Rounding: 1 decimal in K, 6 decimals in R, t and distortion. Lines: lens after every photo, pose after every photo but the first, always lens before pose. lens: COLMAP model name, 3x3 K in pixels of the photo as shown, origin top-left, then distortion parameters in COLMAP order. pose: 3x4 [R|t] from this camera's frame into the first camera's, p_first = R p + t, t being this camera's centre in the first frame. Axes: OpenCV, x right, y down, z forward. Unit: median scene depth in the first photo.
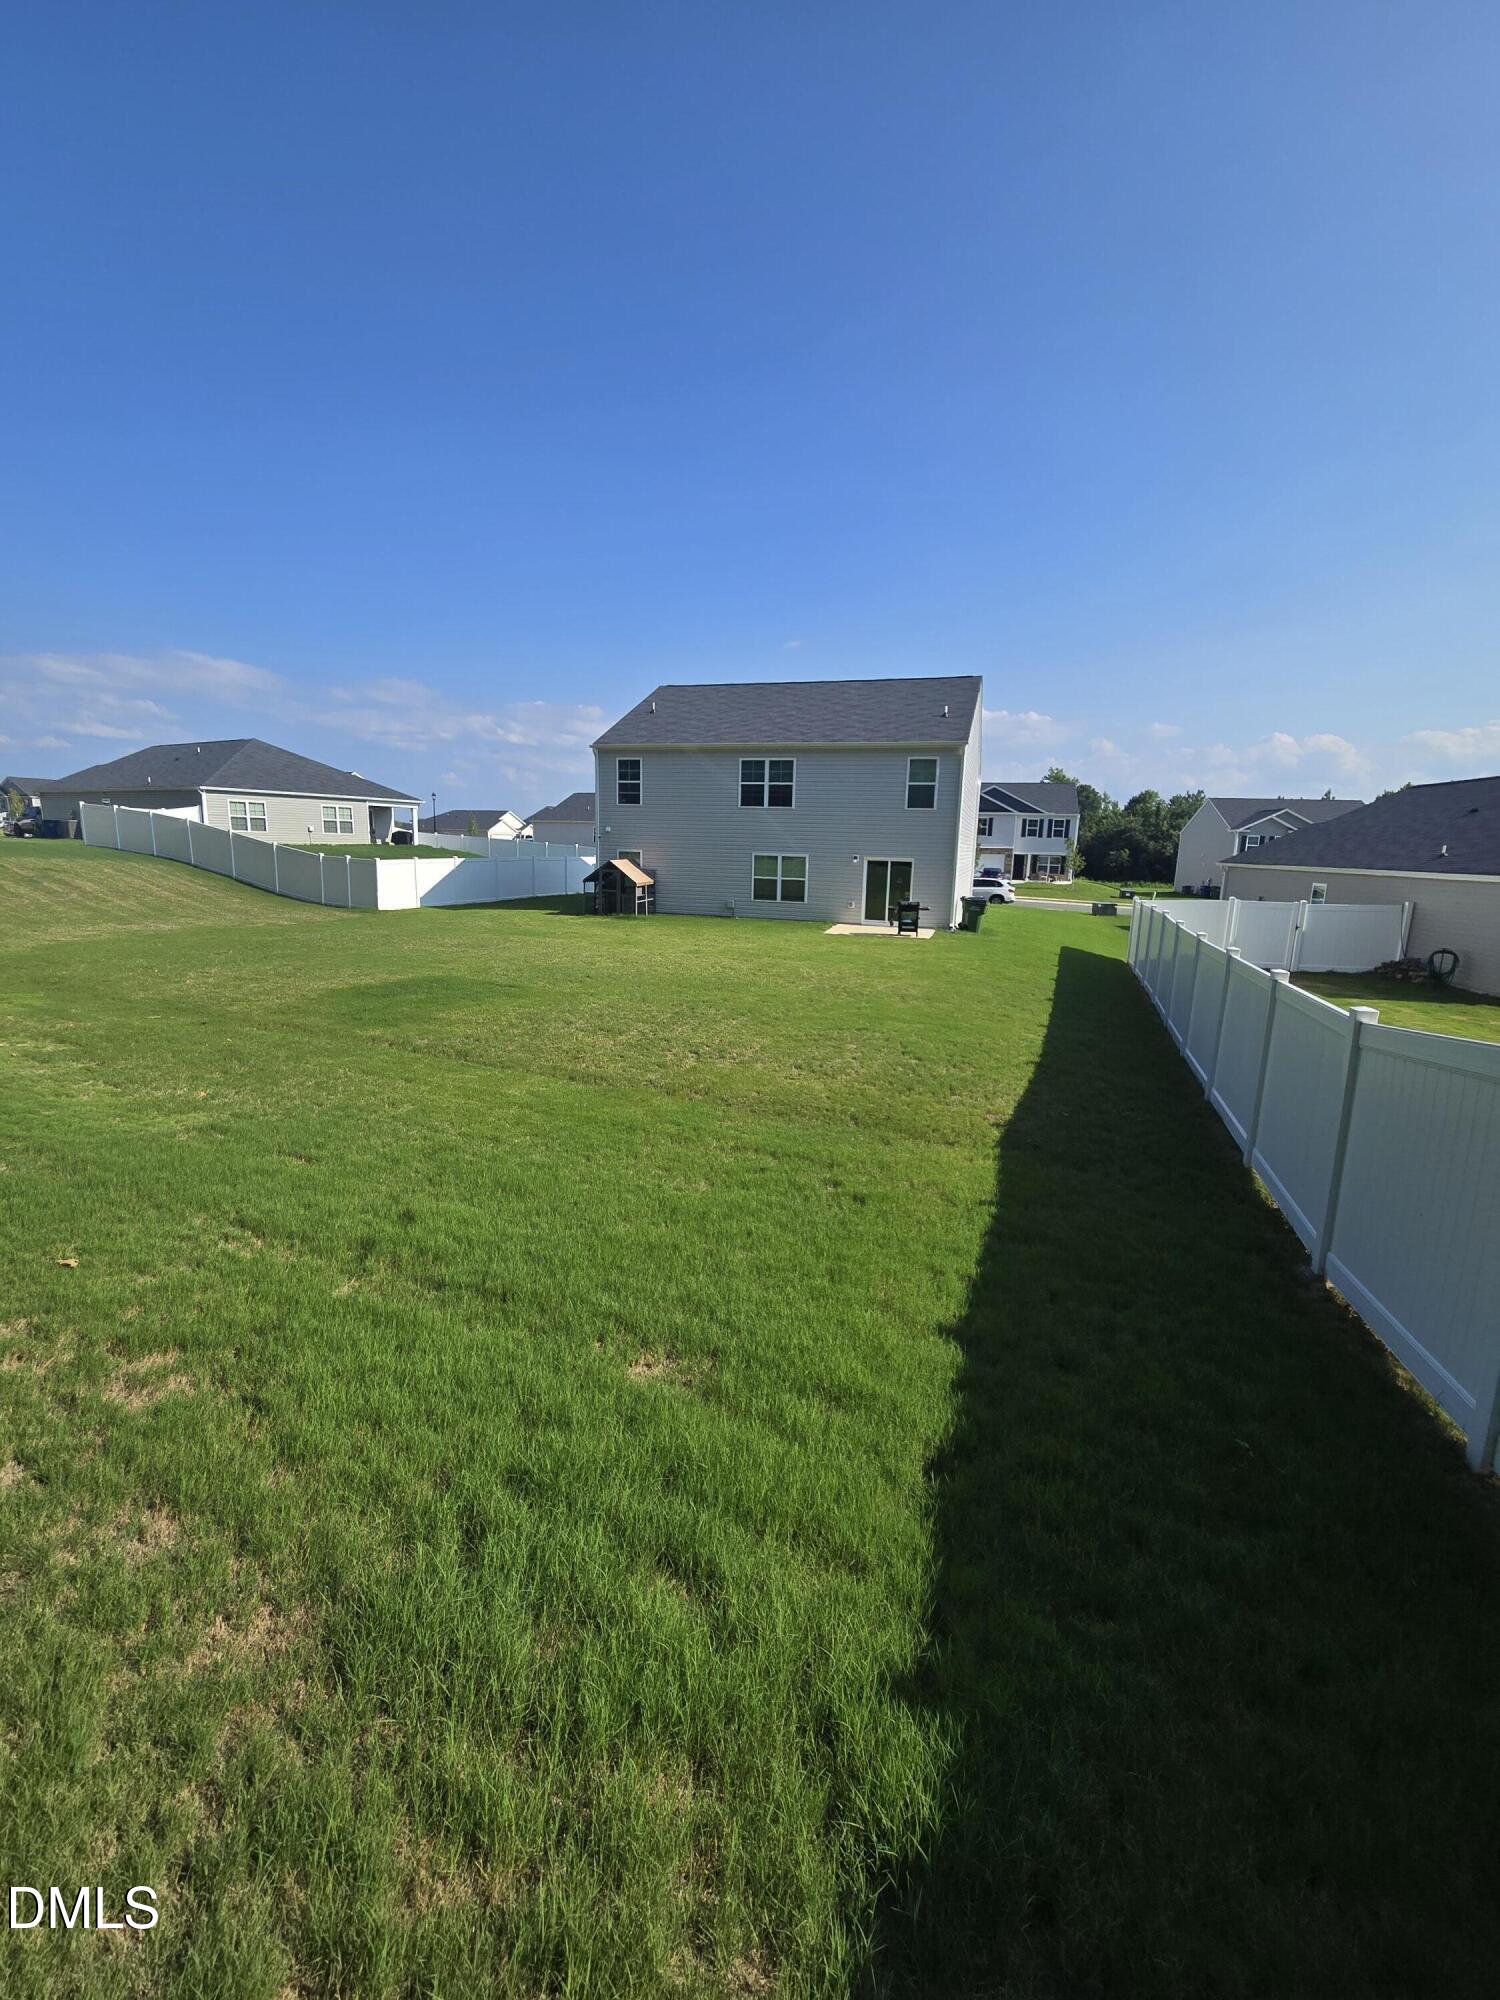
lens RADIAL K [[819.5, 0, 761.6], [0, 819.5, 1012.7], [0, 0, 1]] dist [0.001033, 0.000097]
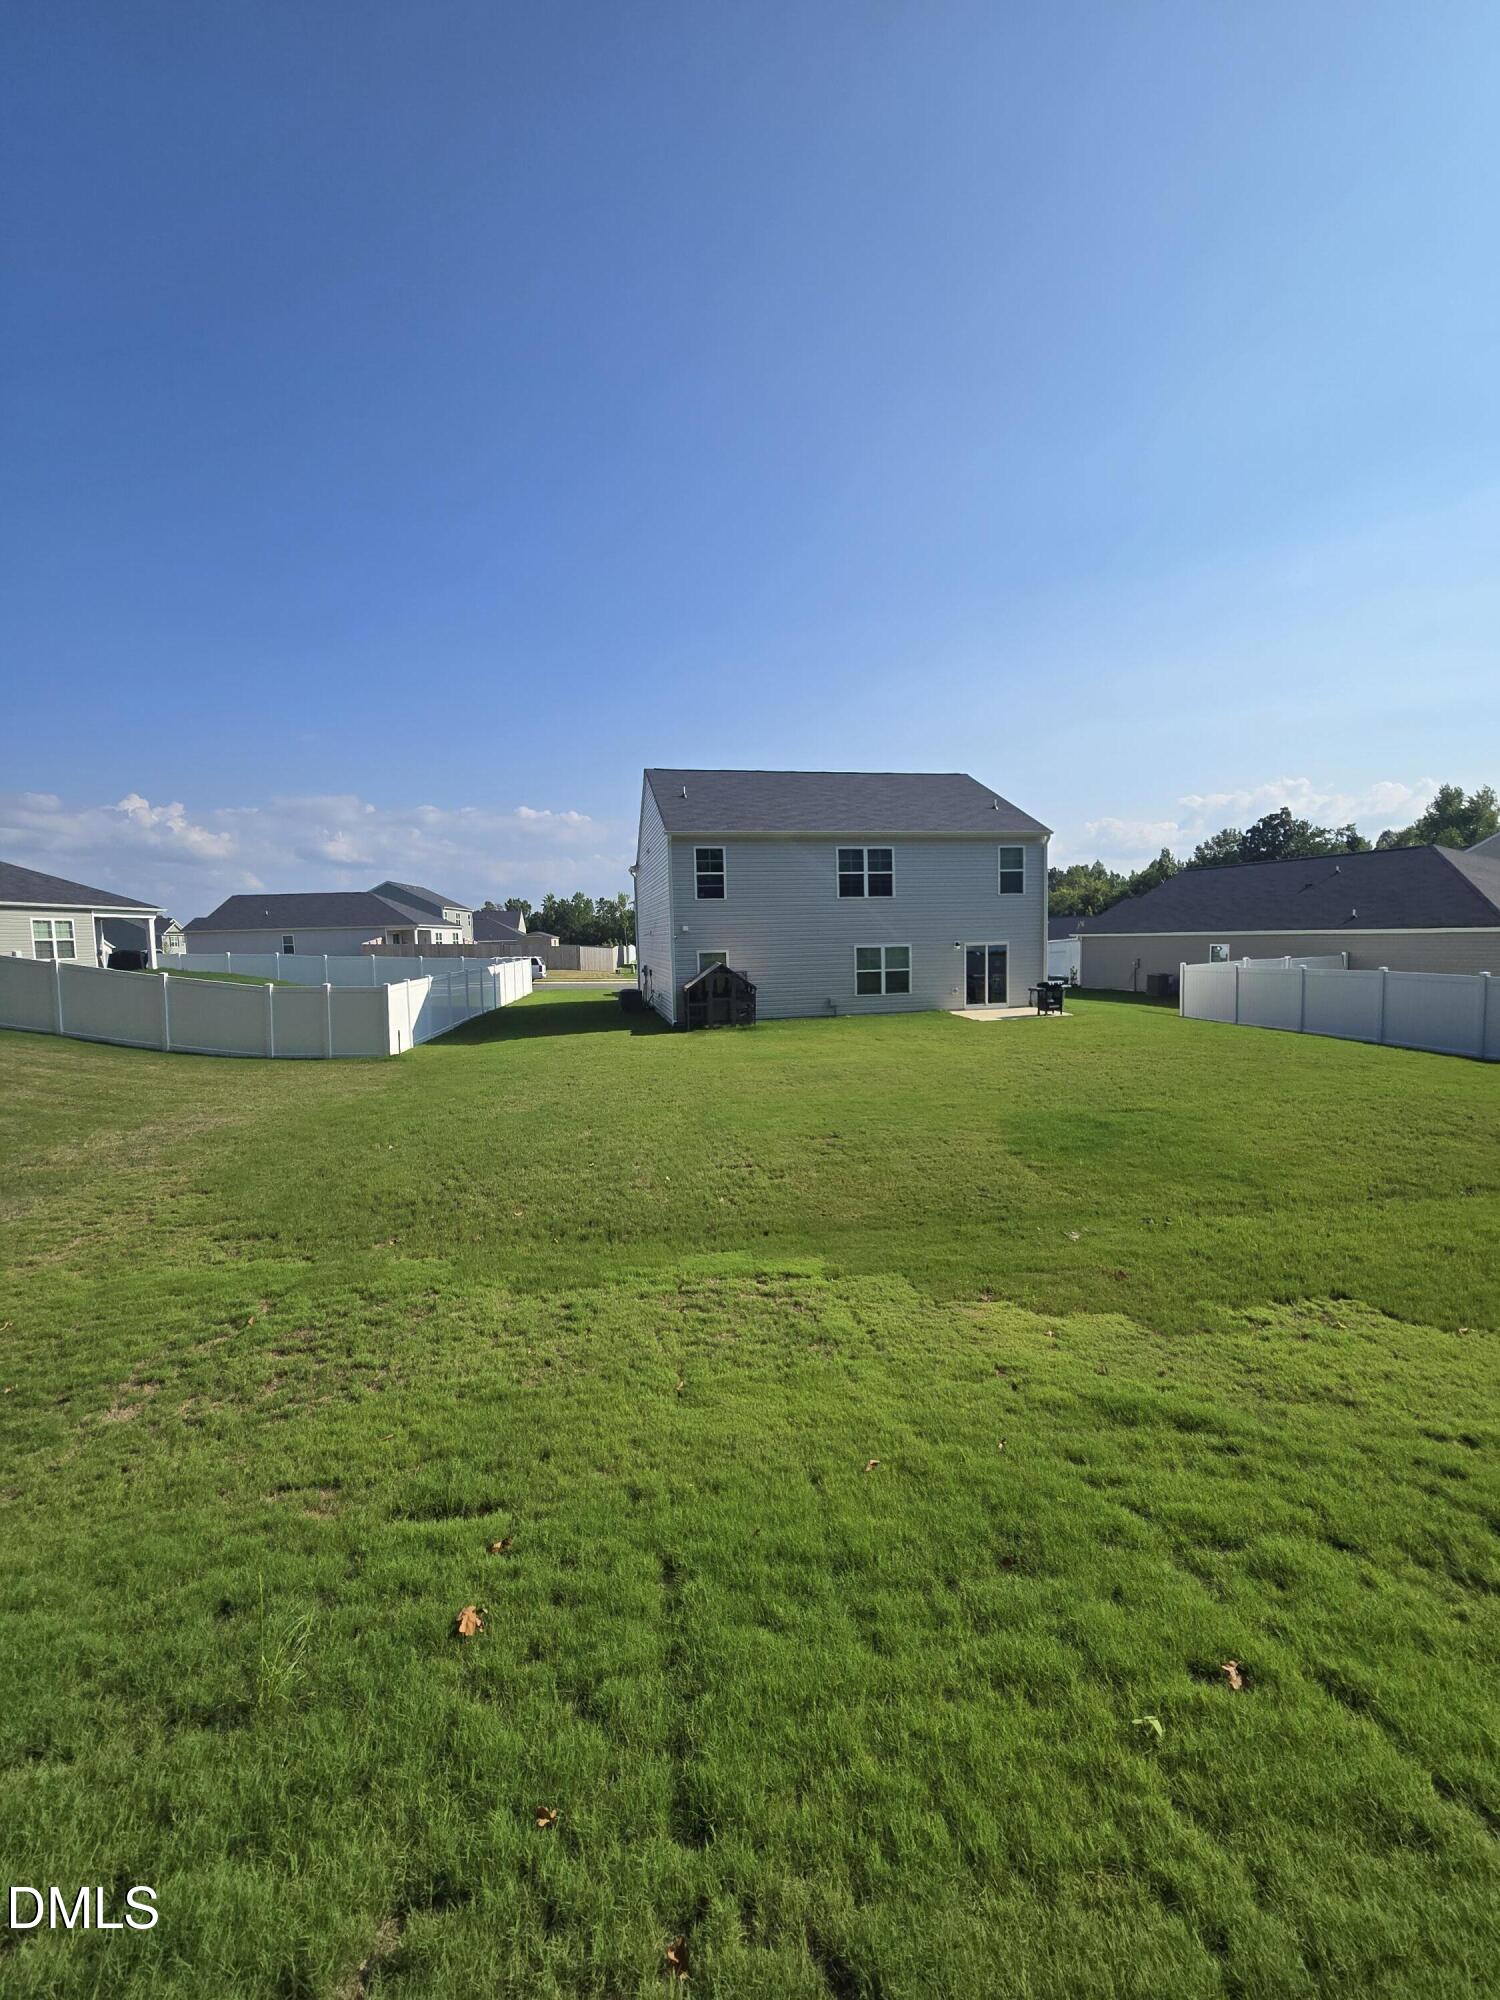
lens RADIAL K [[819.5, 0, 739.3], [0, 819.5, 1007.0], [0, 0, 1]] dist [0.001033, 0.000097]
pose [[0.876962, -0.091098, 0.471846, -0.564083], [0.145804, 0.986023, -0.080620, -0.068394], [-0.457907, 0.139498, 0.877987, 0.244933]]
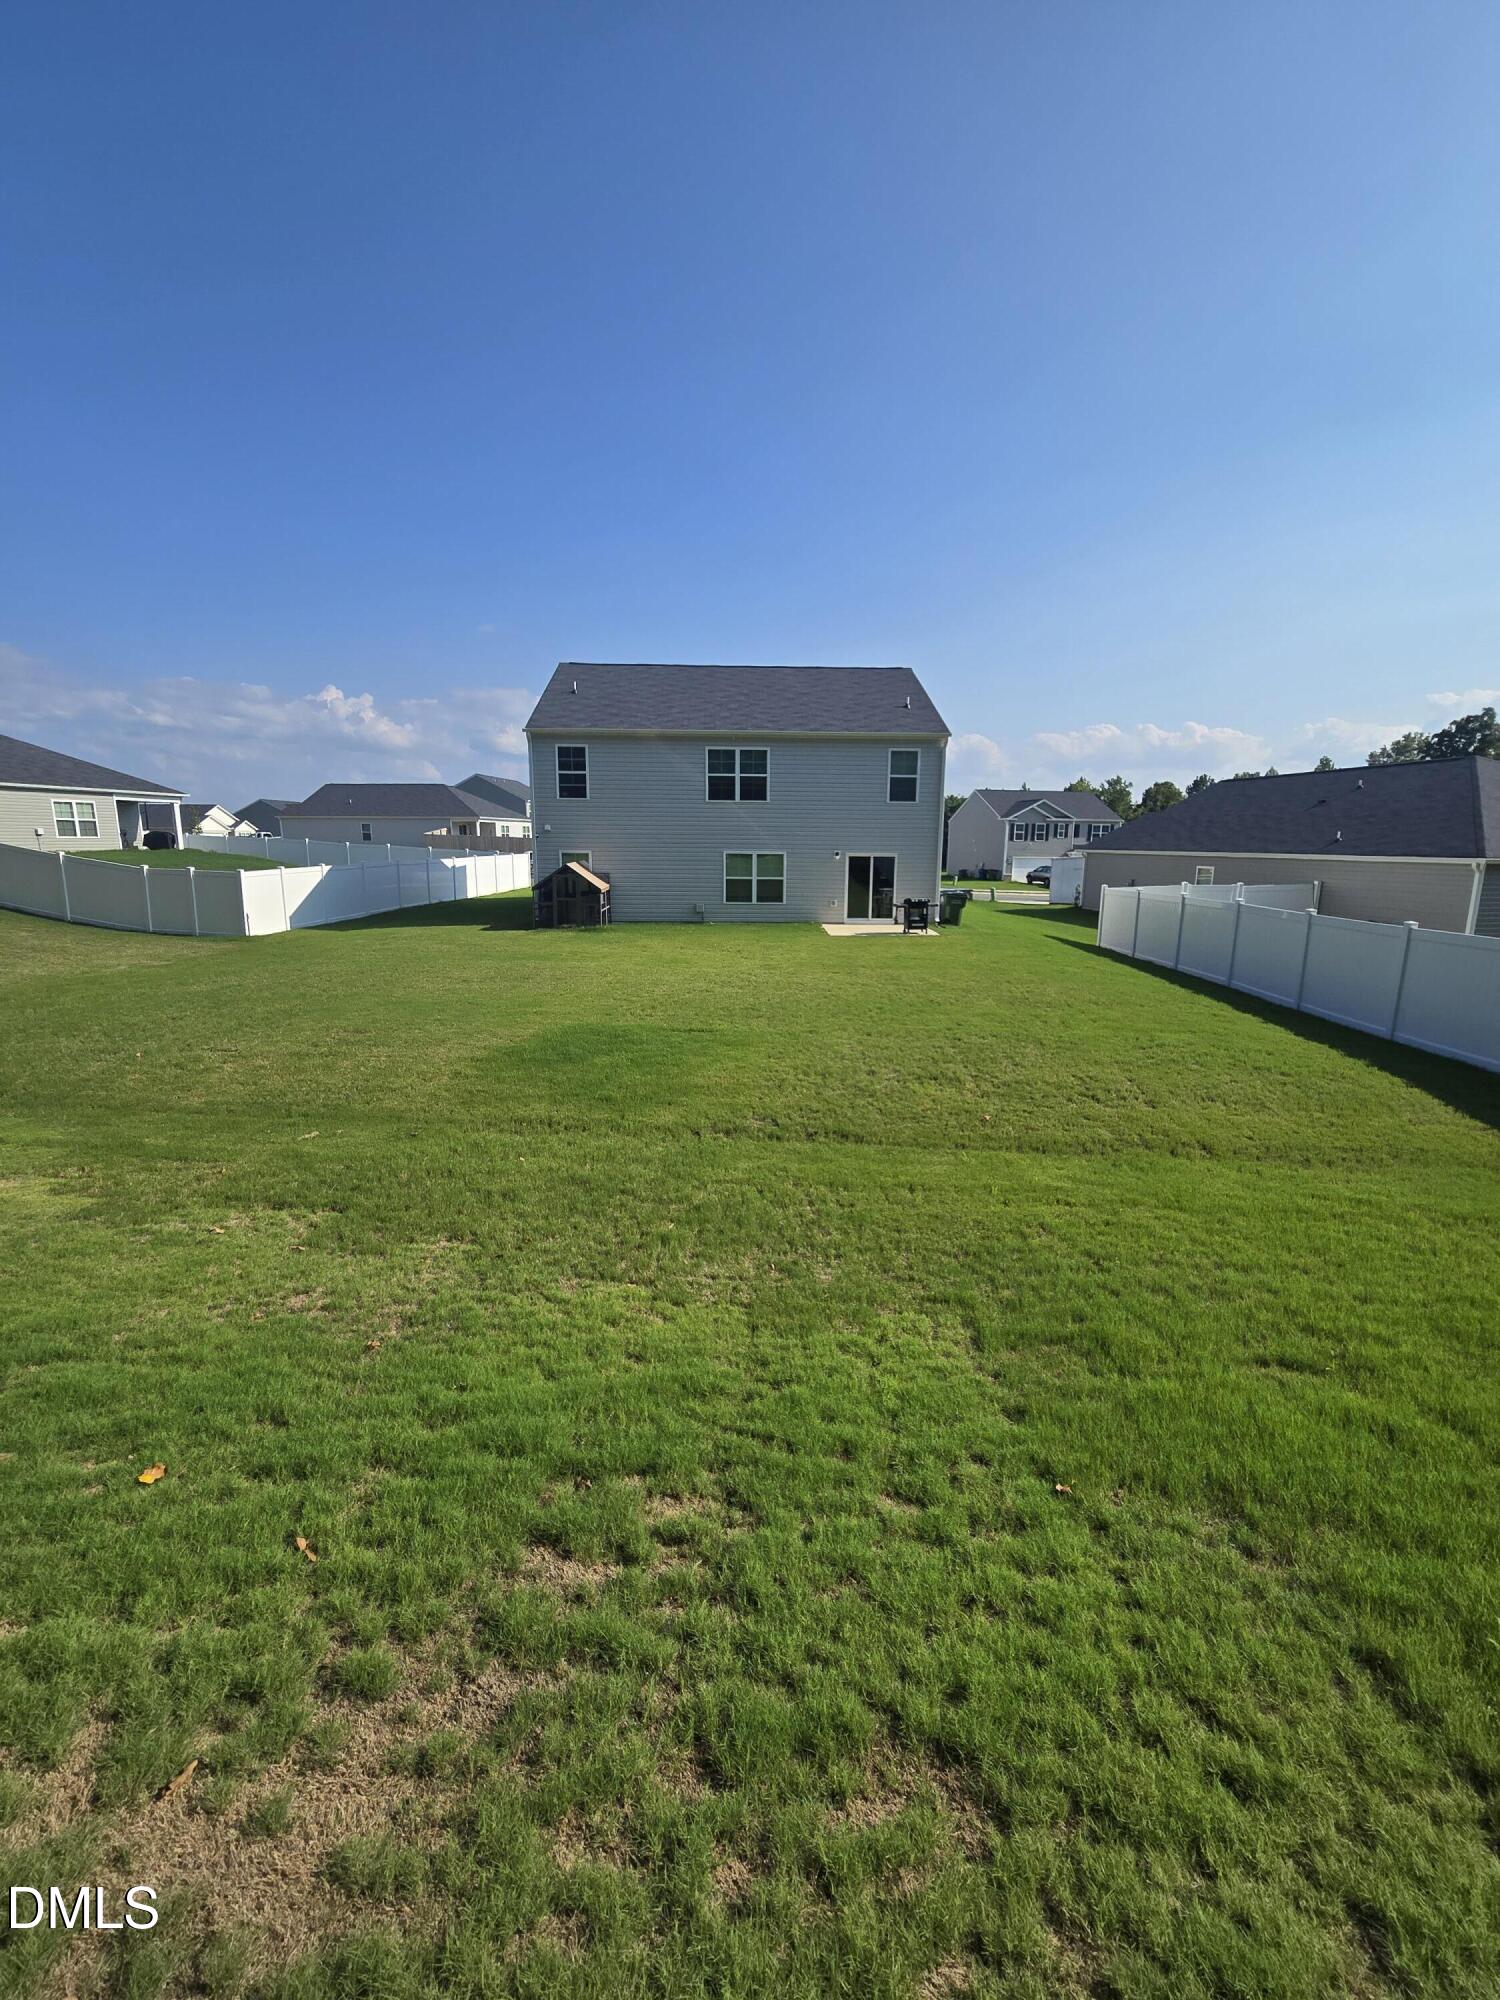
lens RADIAL K [[819.5, 0, 748.8], [0, 819.5, 1007.0], [0, 0, 1]] dist [0.001033, 0.000097]
pose [[0.949050, -0.081613, 0.304375, -0.271159], [0.080383, 0.996626, 0.016593, -0.034774], [-0.304702, 0.008719, 0.952408, 0.123013]]
